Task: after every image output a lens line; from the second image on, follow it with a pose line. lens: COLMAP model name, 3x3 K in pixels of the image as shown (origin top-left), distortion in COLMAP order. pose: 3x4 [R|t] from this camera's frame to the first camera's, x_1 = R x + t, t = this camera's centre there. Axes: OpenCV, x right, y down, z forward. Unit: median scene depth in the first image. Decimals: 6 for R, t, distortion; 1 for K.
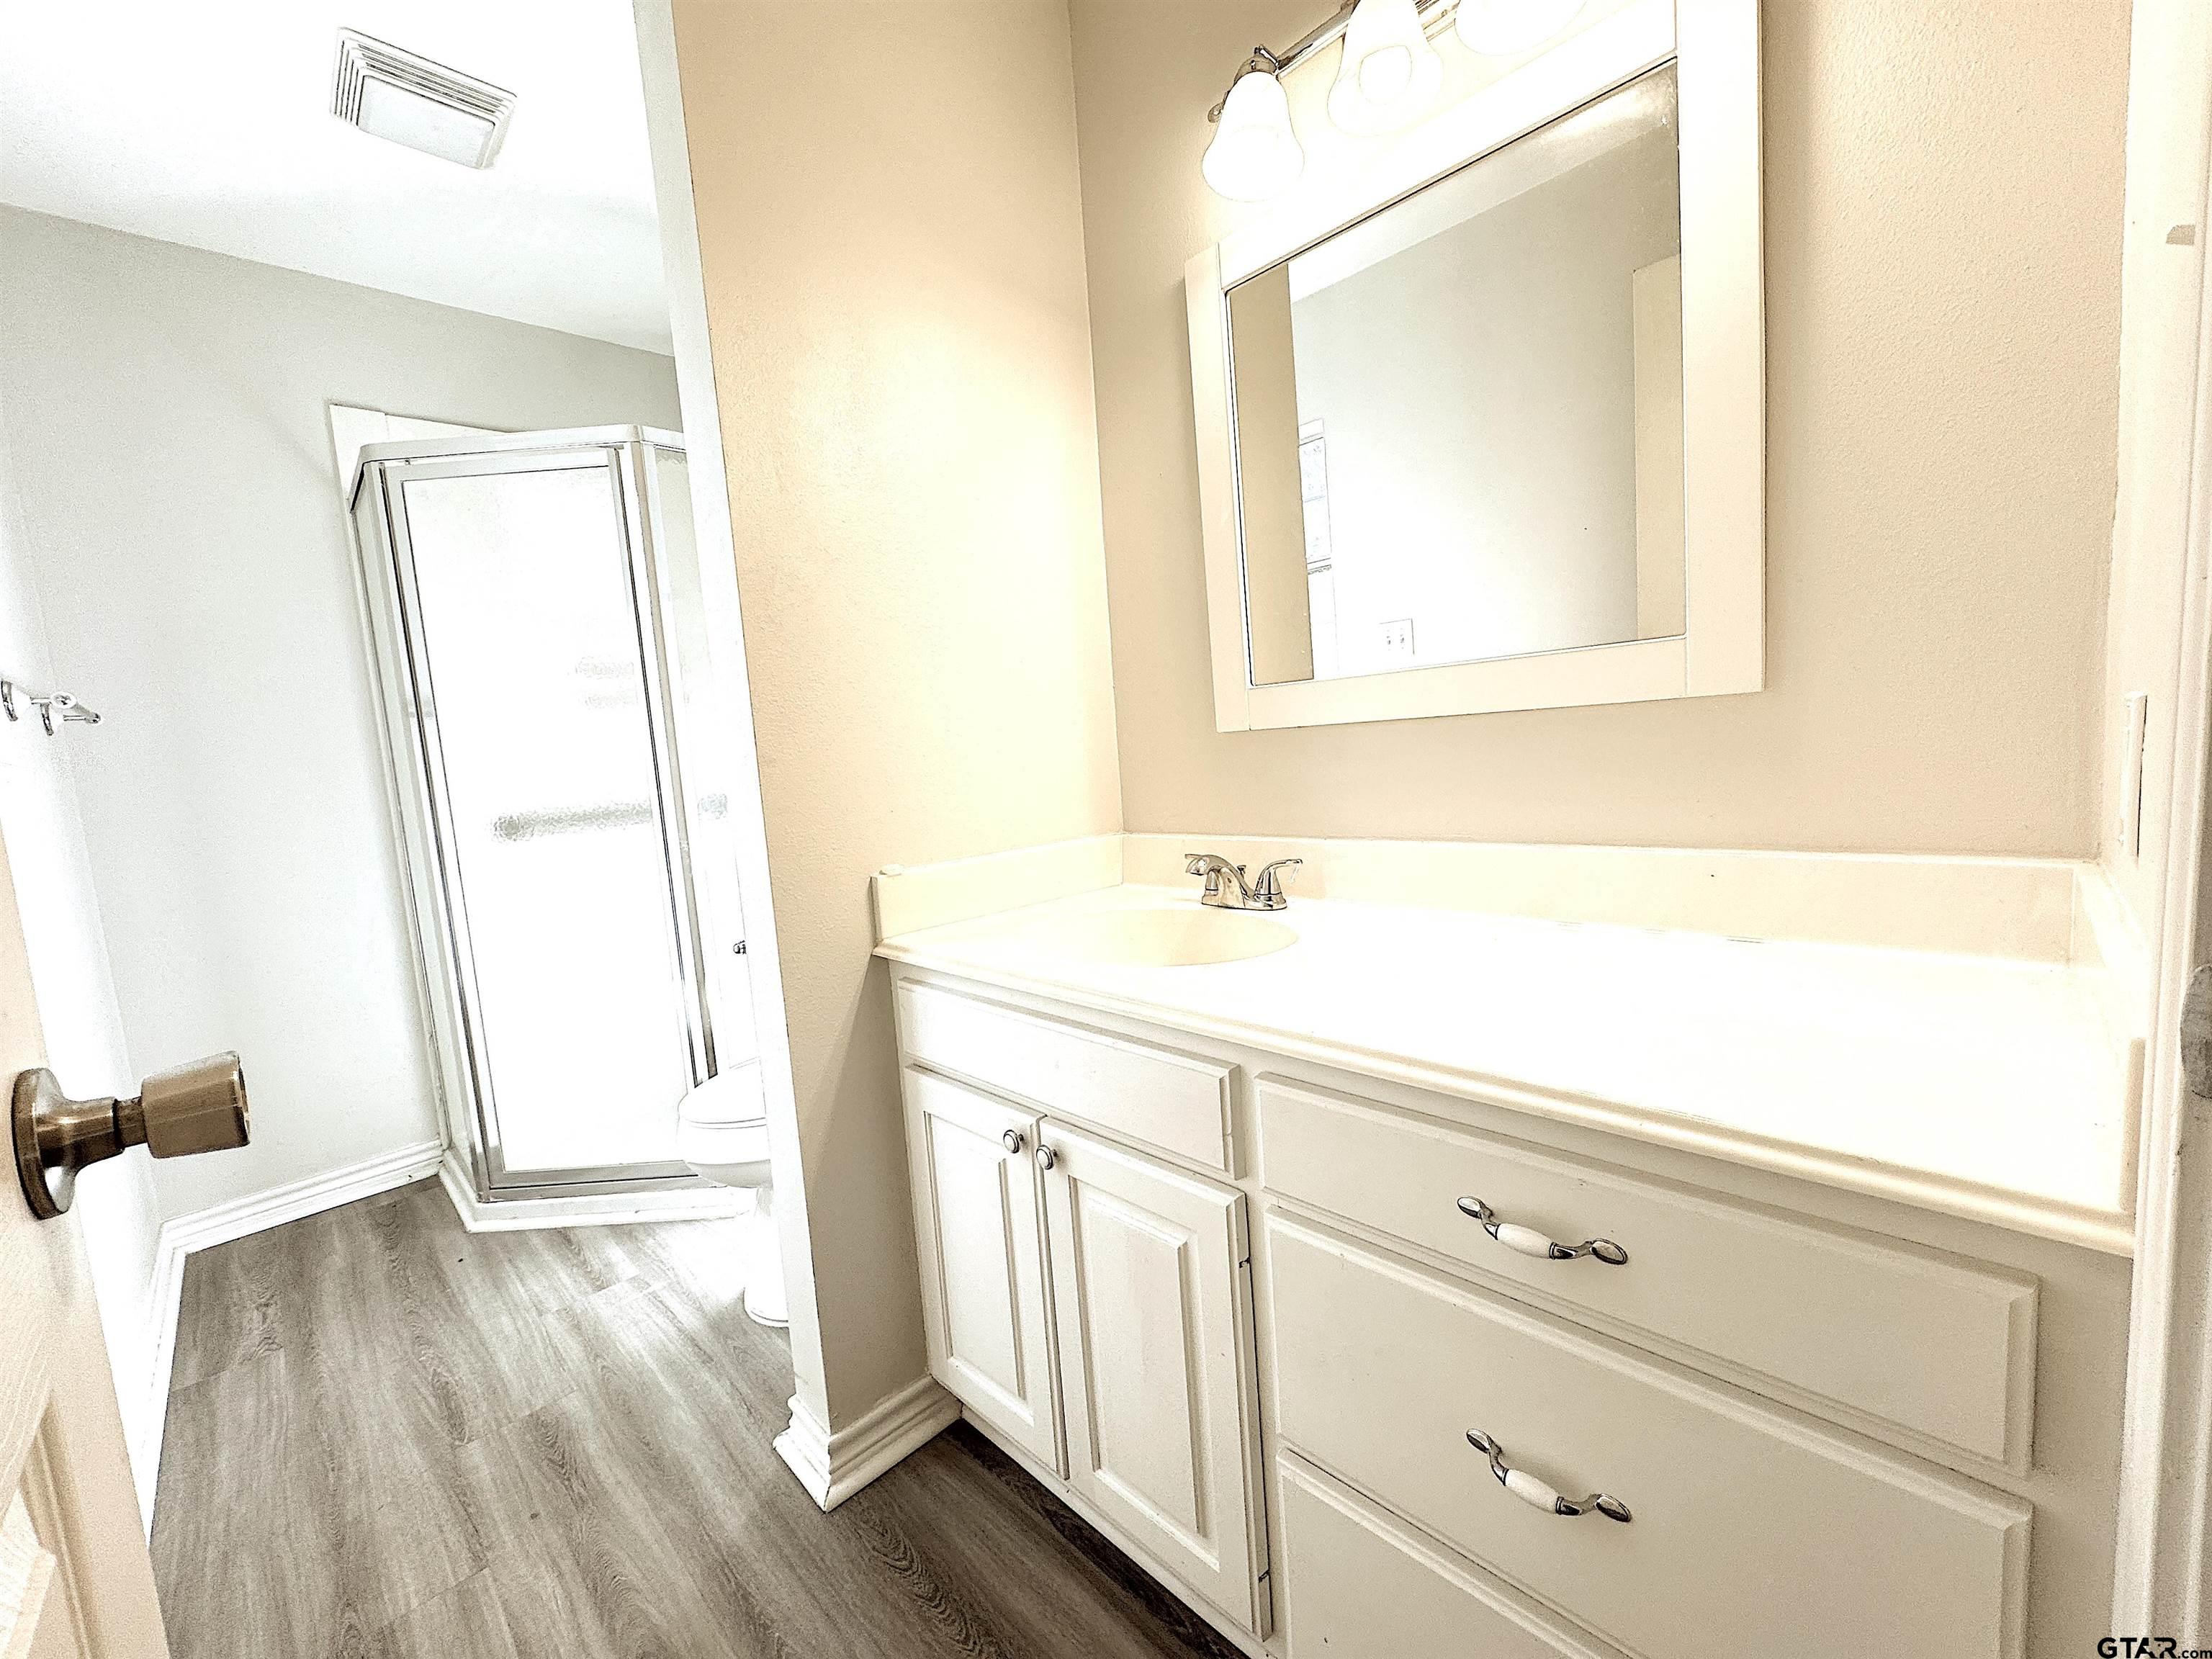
lens RADIAL K [[884.4, 0, 1108.7], [0, 884.4, 832.8], [0, 0, 1]] dist [-0.003370, 0.000491]
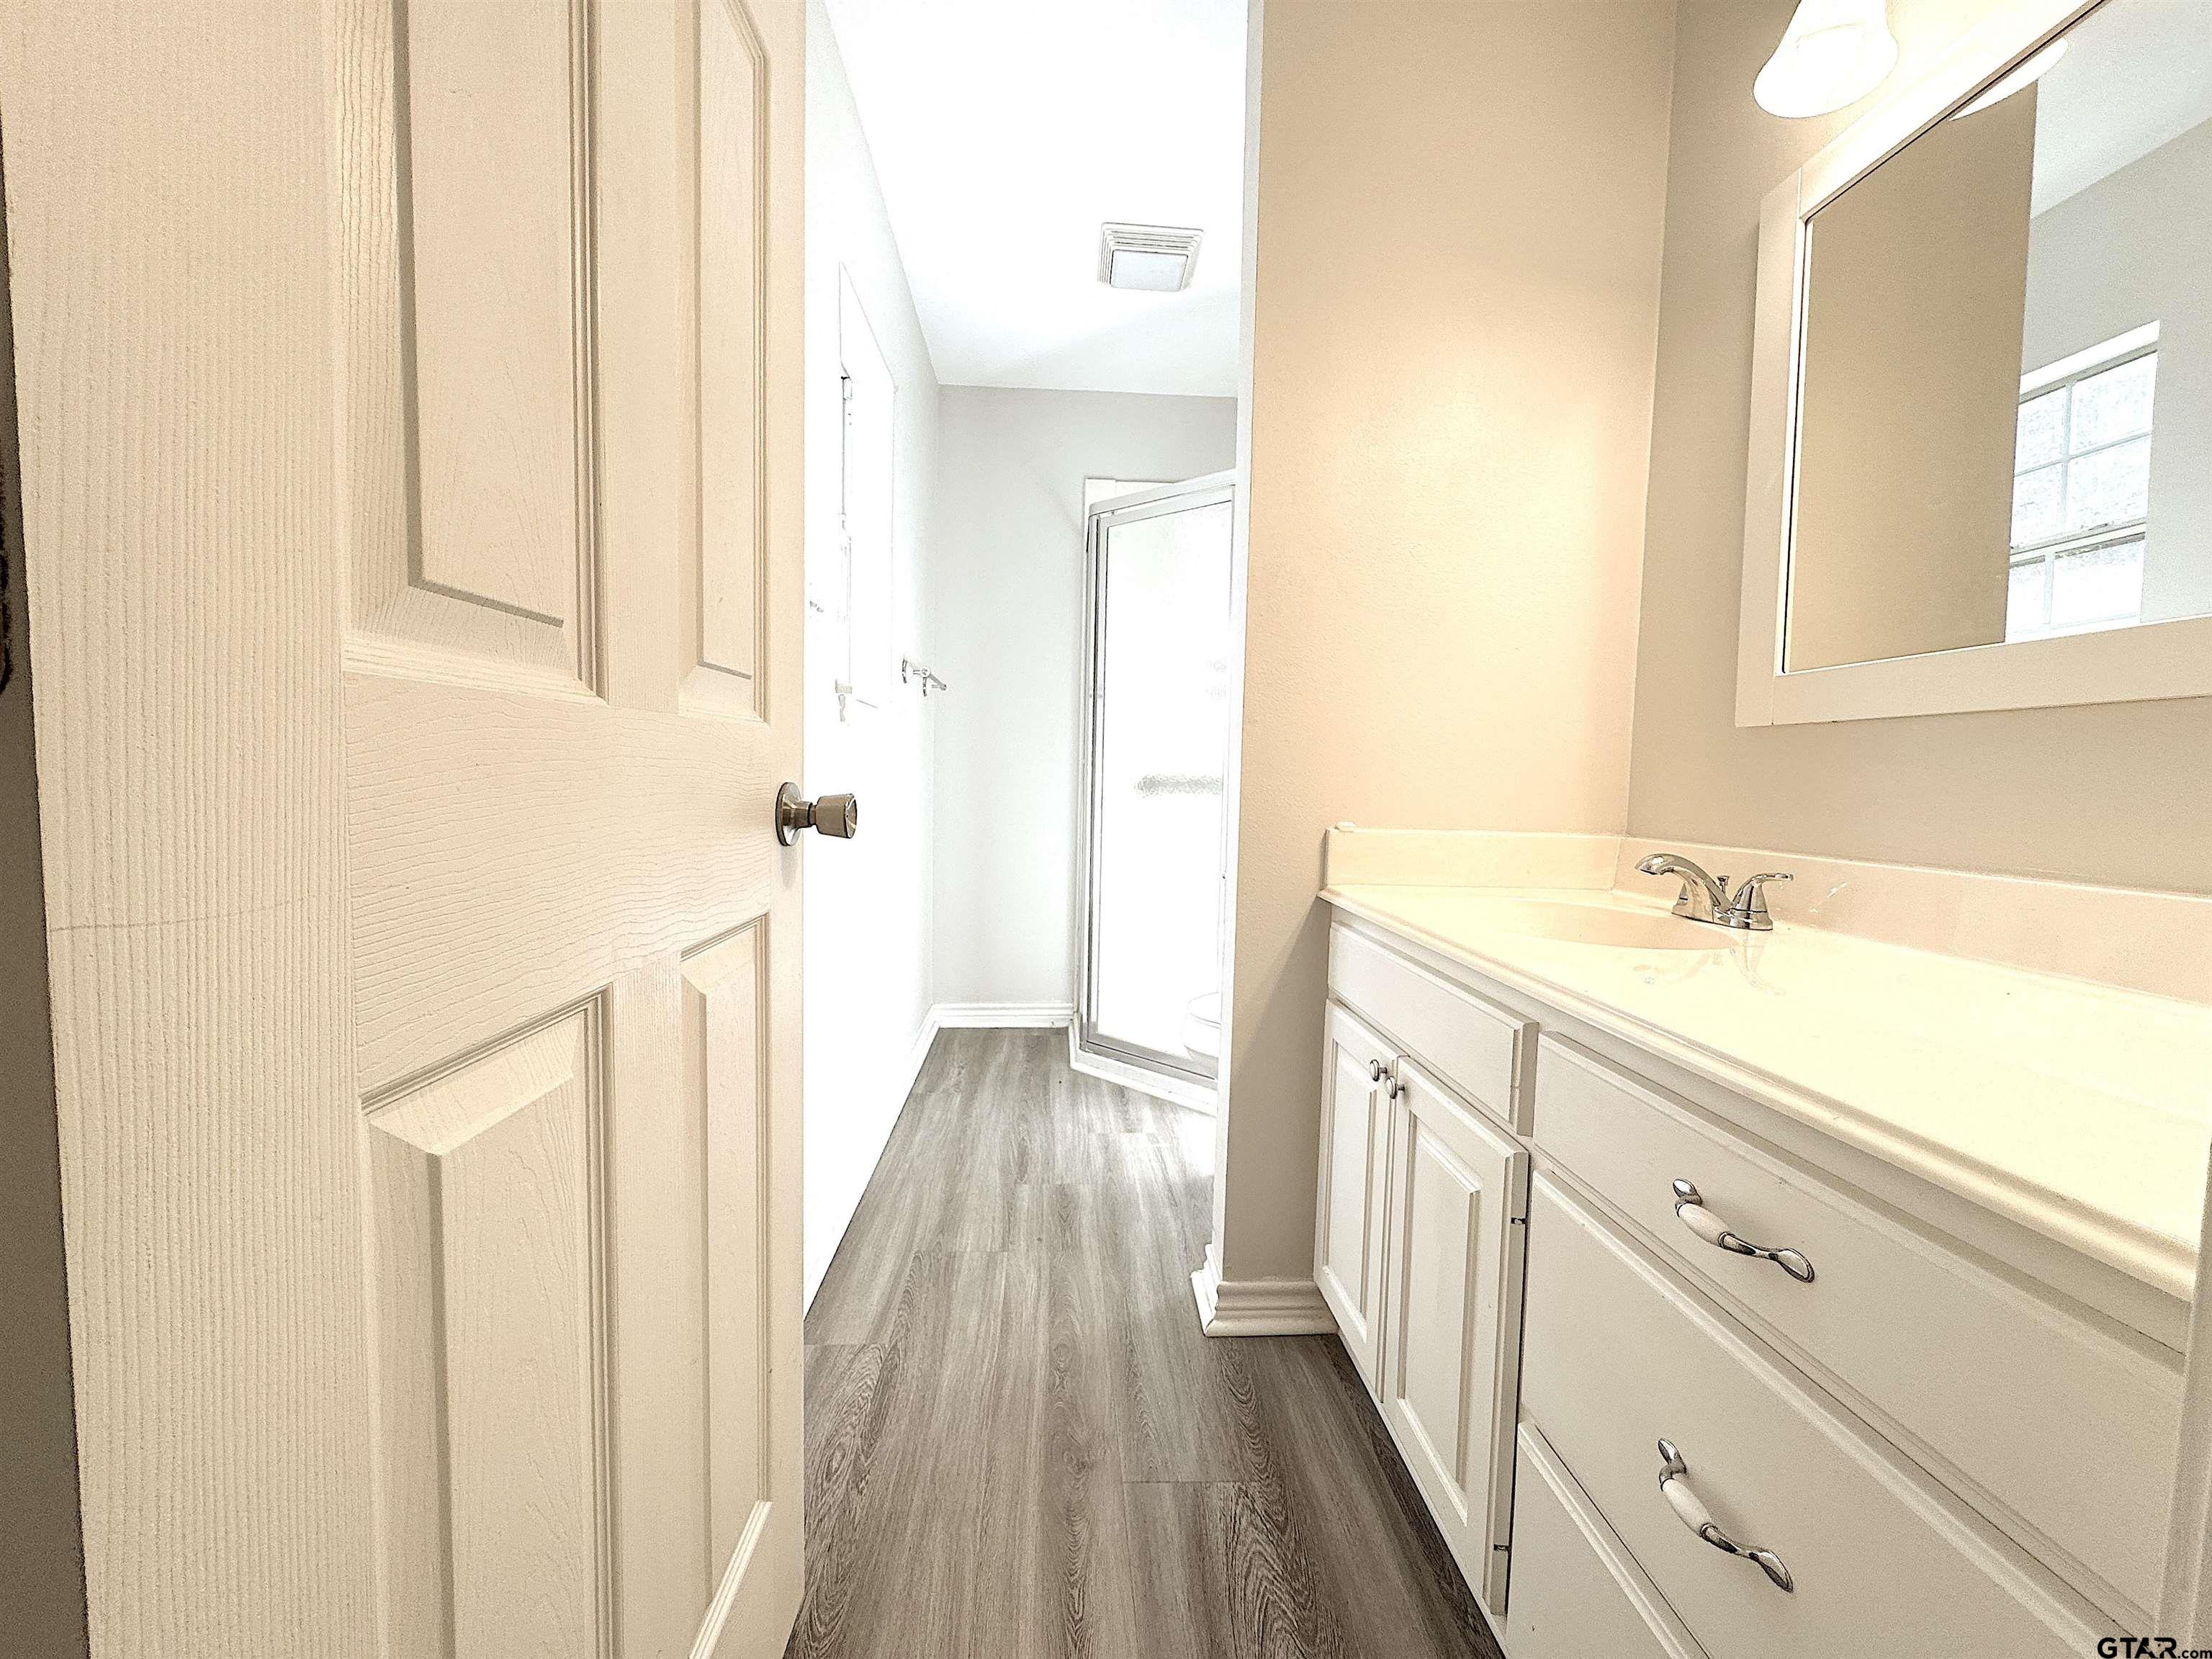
lens RADIAL K [[884.4, 0, 1110.7], [0, 884.4, 834.2], [0, 0, 1]] dist [-0.003370, 0.000491]
pose [[0.752104, 0.132385, -0.645612, 0.261707], [-0.145080, 0.988844, 0.033756, 0.056606], [0.642878, 0.068277, 0.762920, -0.062096]]
